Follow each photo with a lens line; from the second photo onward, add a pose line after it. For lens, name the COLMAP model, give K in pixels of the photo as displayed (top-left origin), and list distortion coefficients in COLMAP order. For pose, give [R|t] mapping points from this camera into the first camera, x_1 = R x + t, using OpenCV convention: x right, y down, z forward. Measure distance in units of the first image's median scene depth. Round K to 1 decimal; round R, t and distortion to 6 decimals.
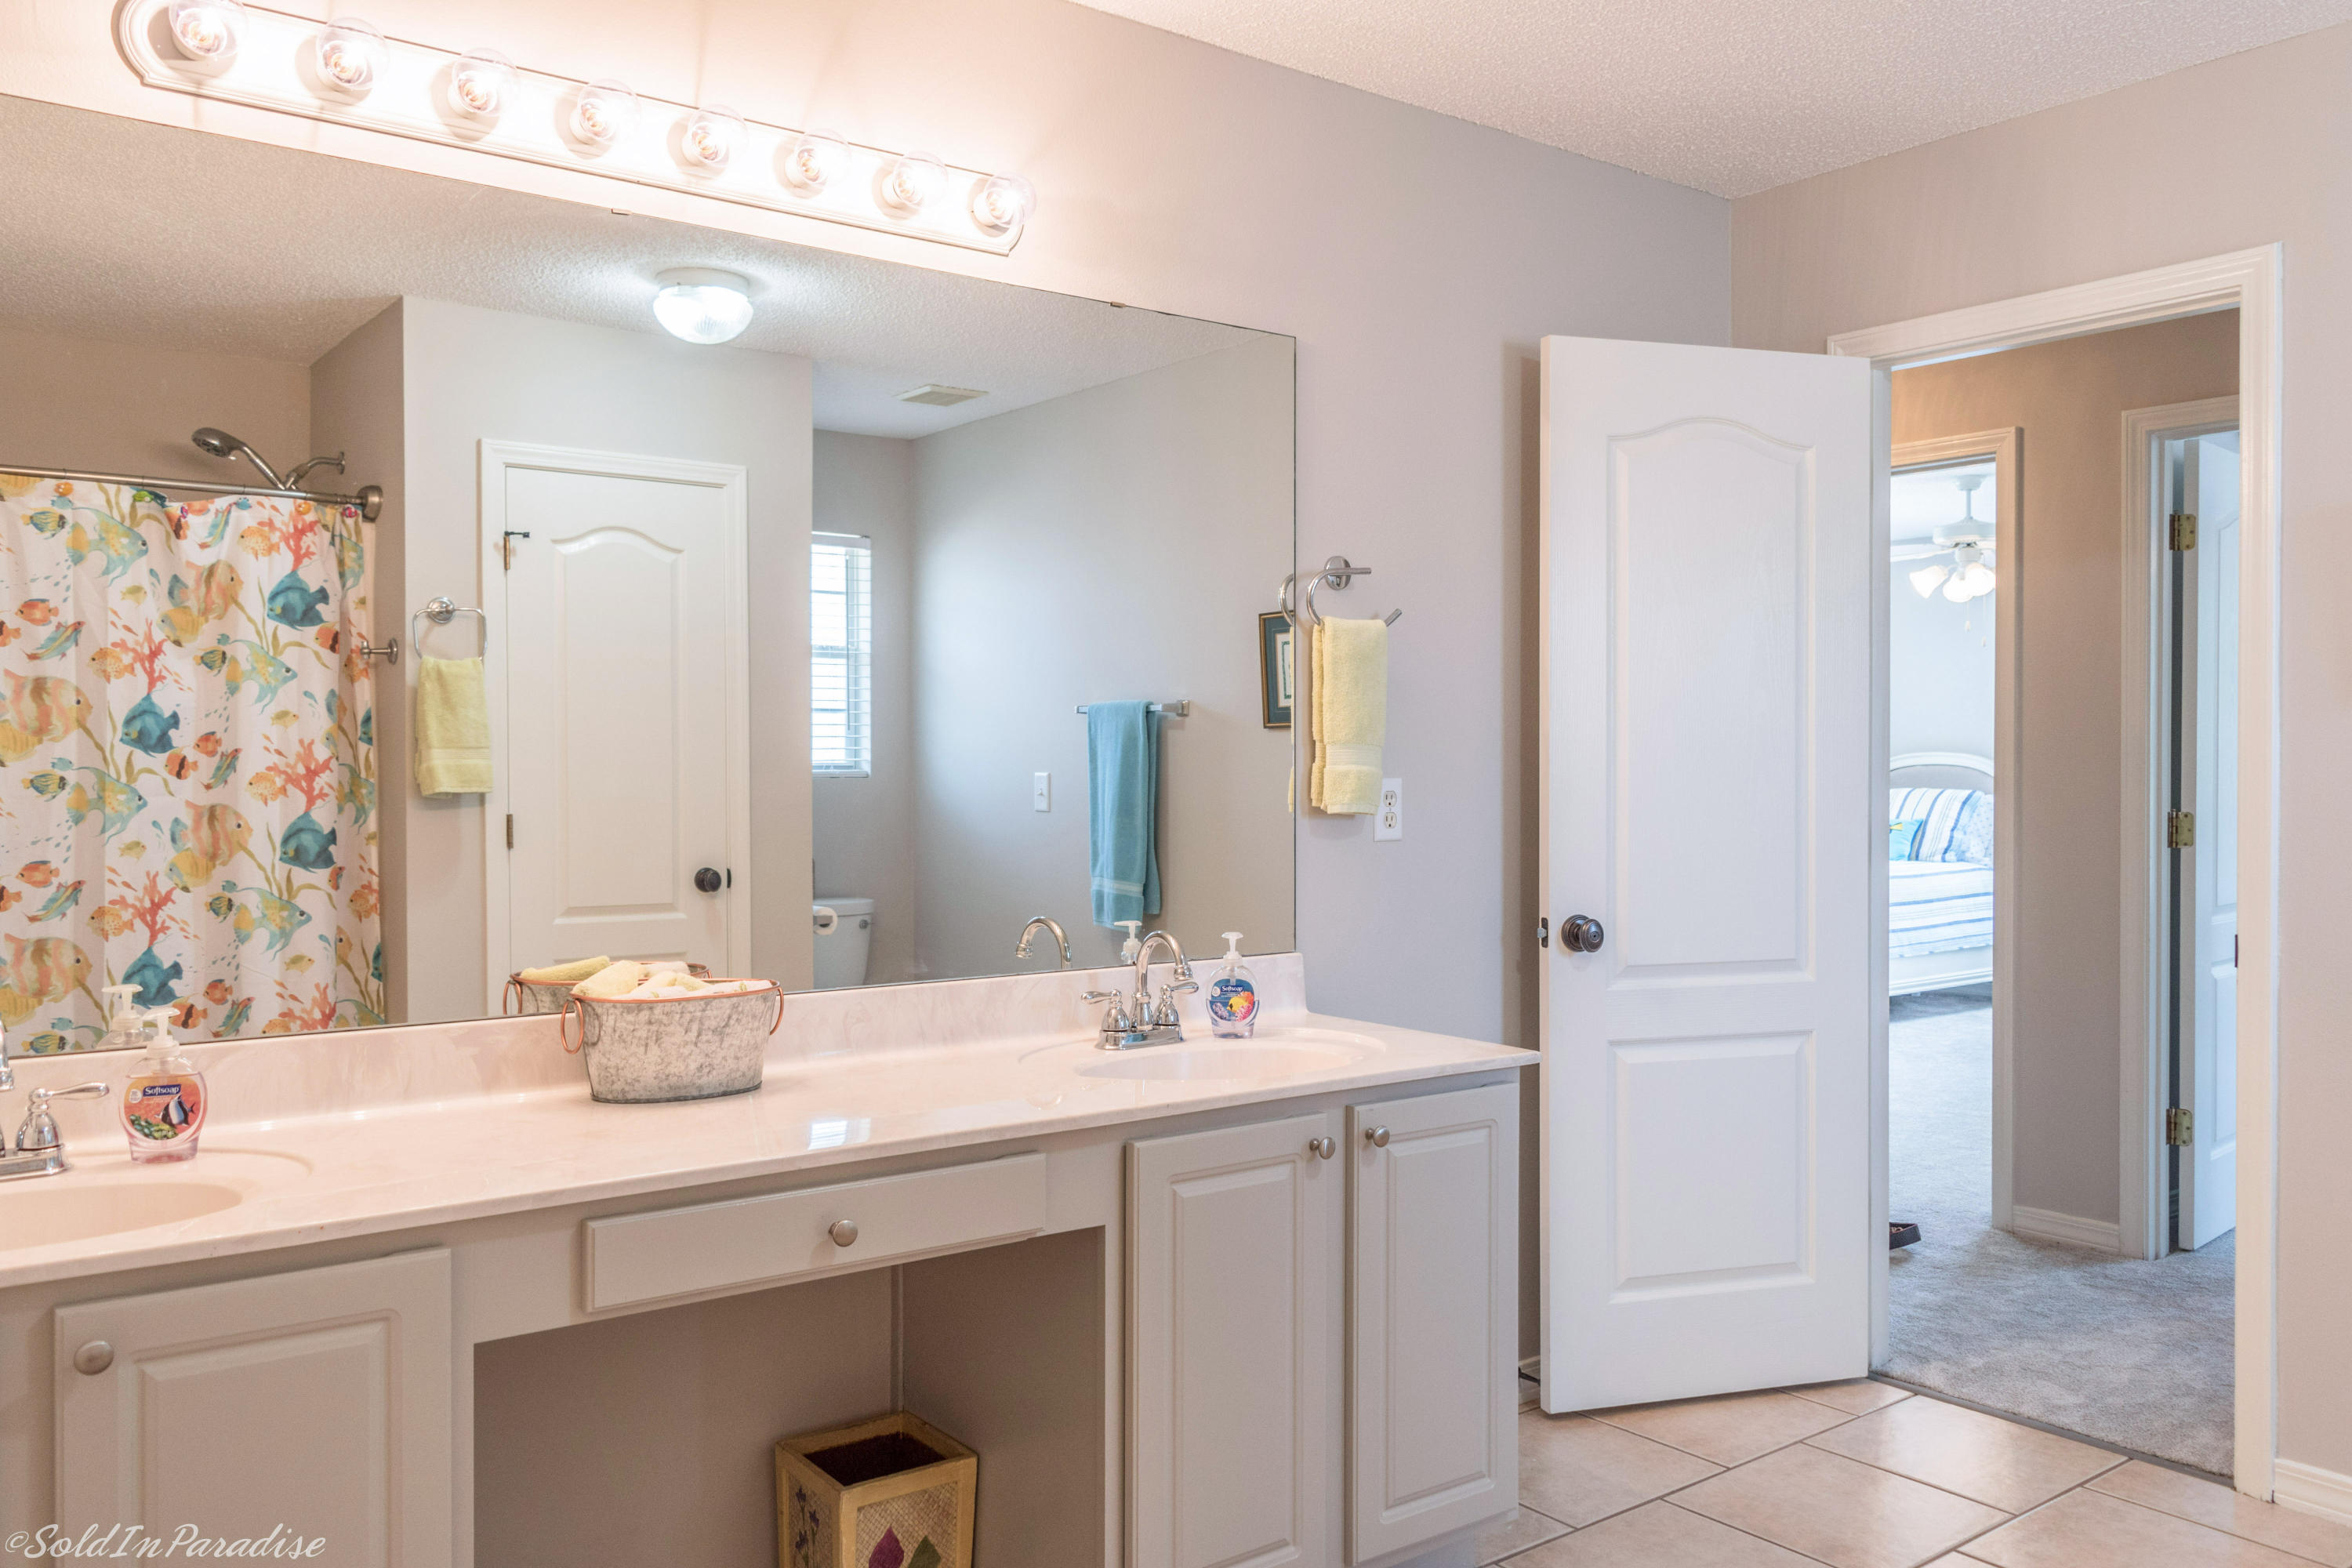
lens RADIAL K [[1846.7, 0, 1180.7], [0, 1846.7, 783.2], [0, 0, 1]] dist [0.005482, -0.000460]
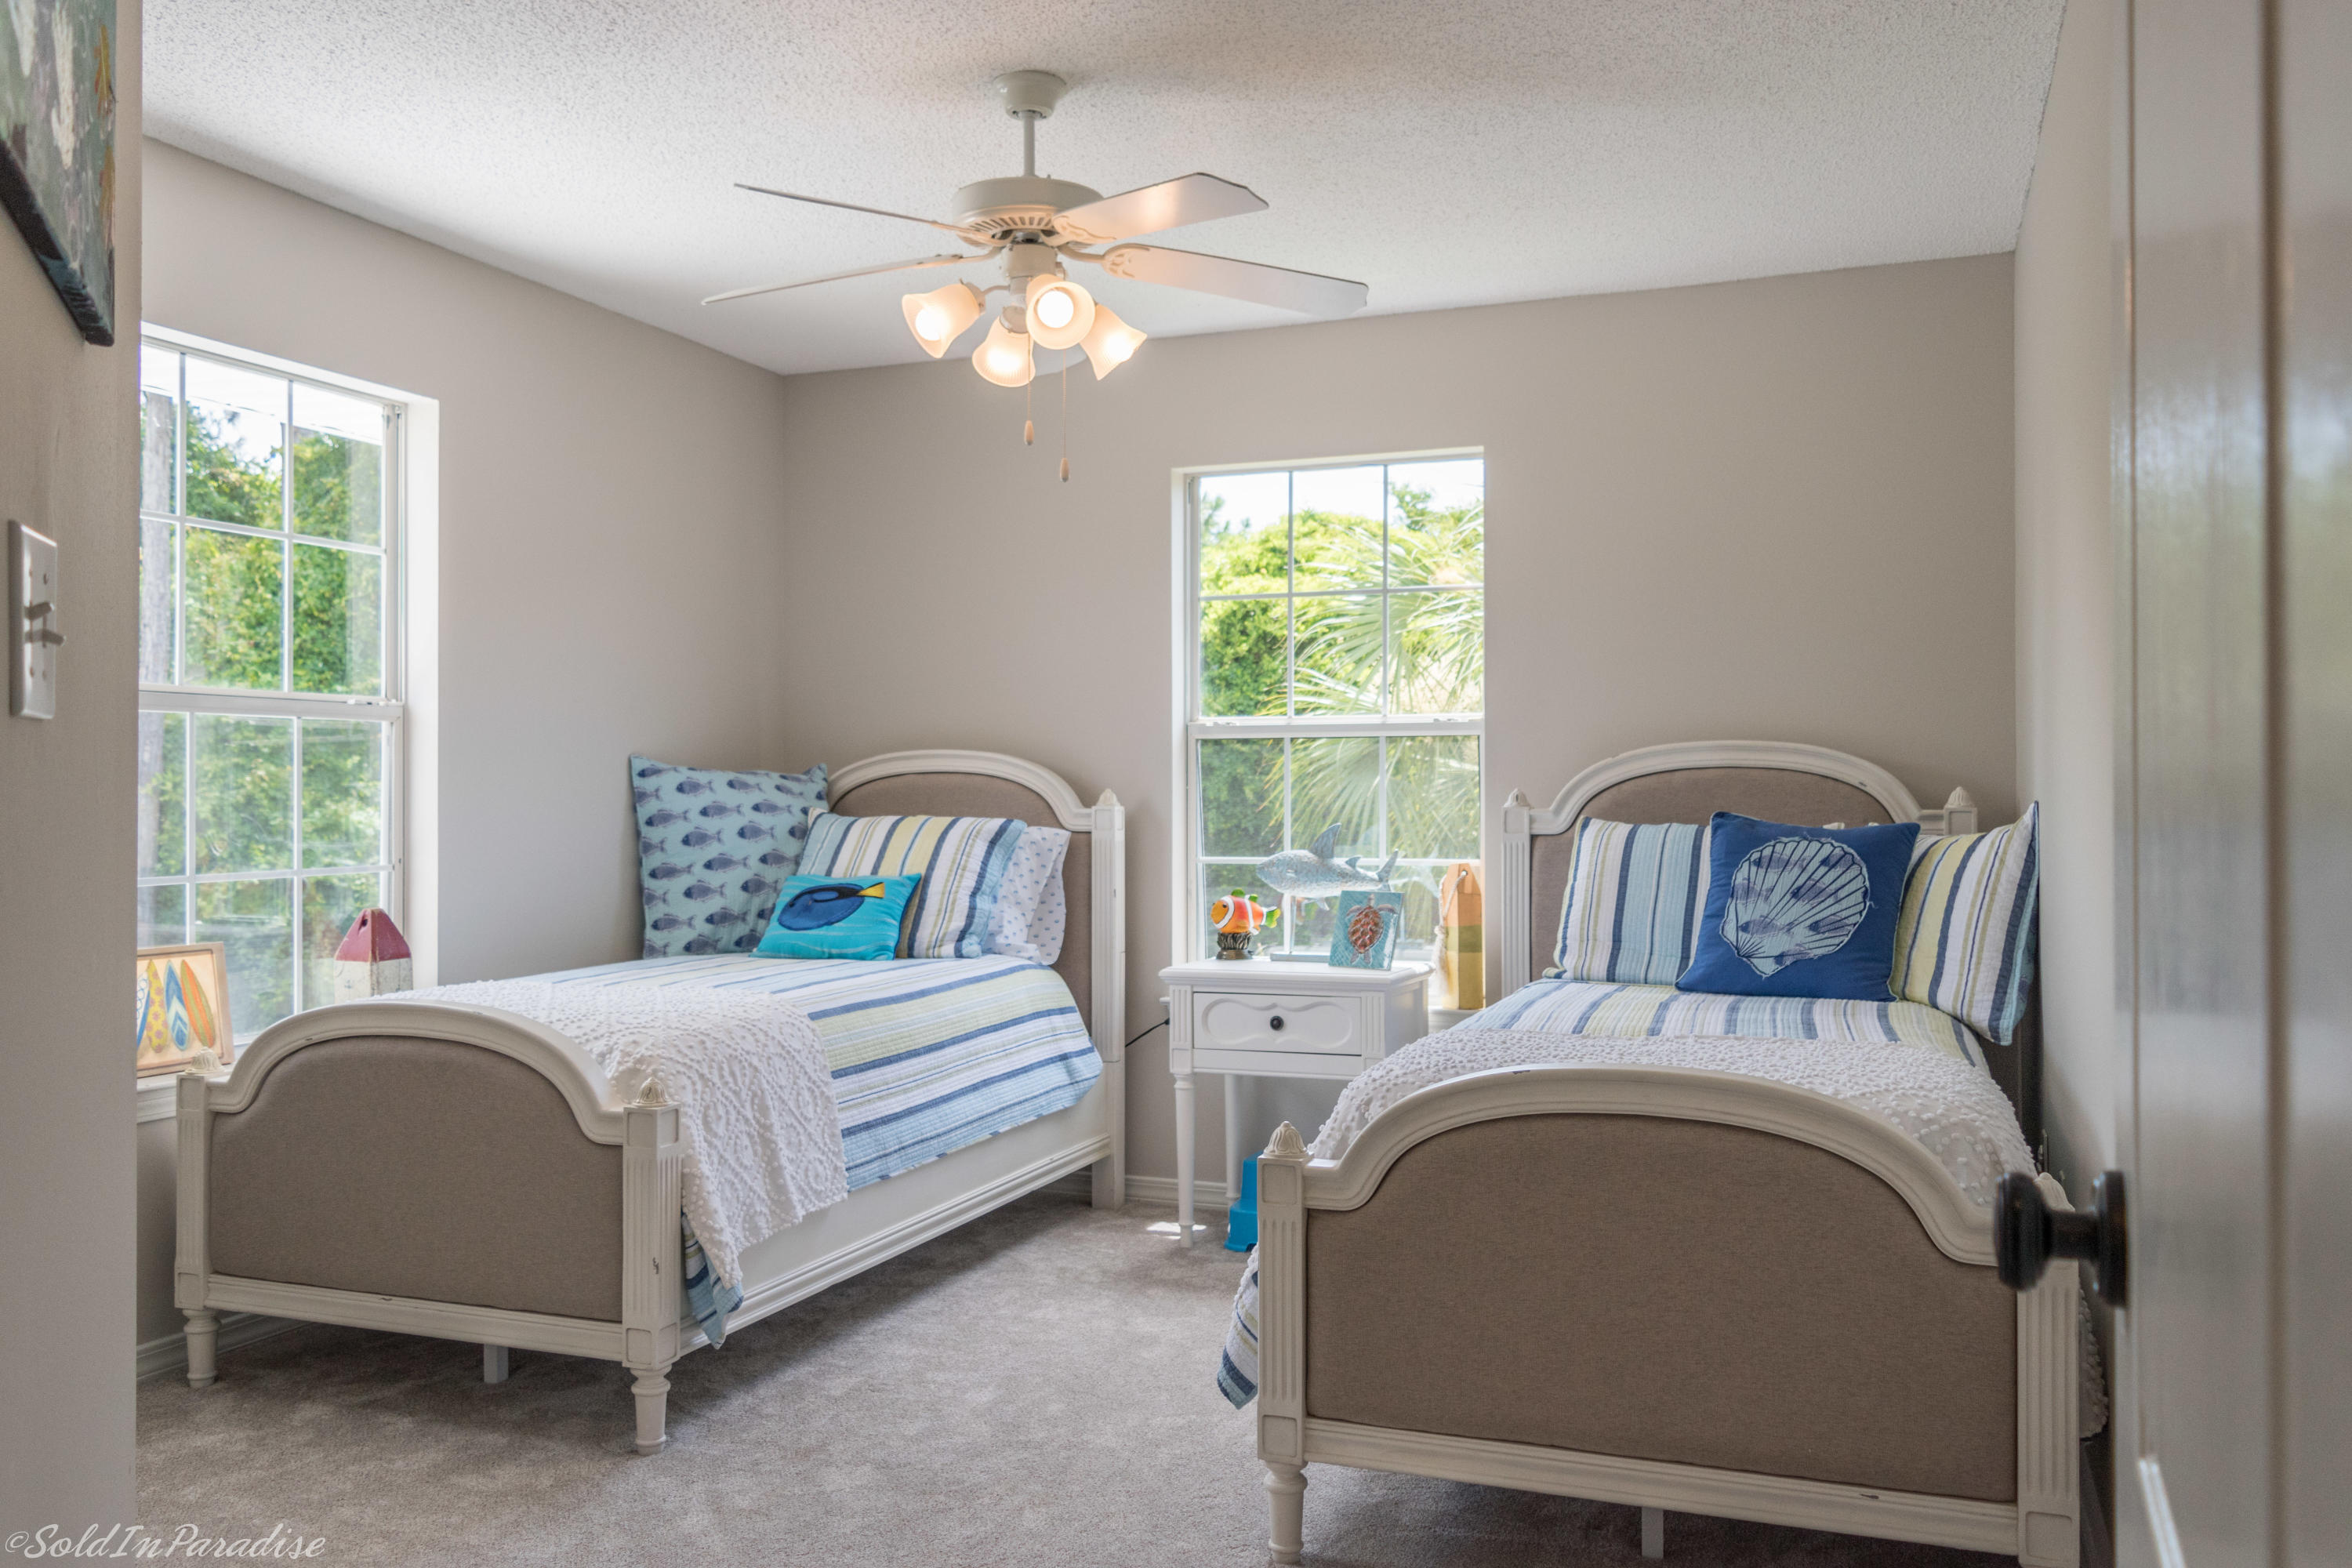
lens RADIAL K [[1846.7, 0, 1176.7], [0, 1846.7, 770.7], [0, 0, 1]] dist [0.005482, -0.000460]
pose [[0.860436, -0.003382, 0.509548, 0.200447], [0.009380, 0.999914, -0.009203, -0.004428], [-0.509473, 0.012698, 0.860393, 0.519705]]
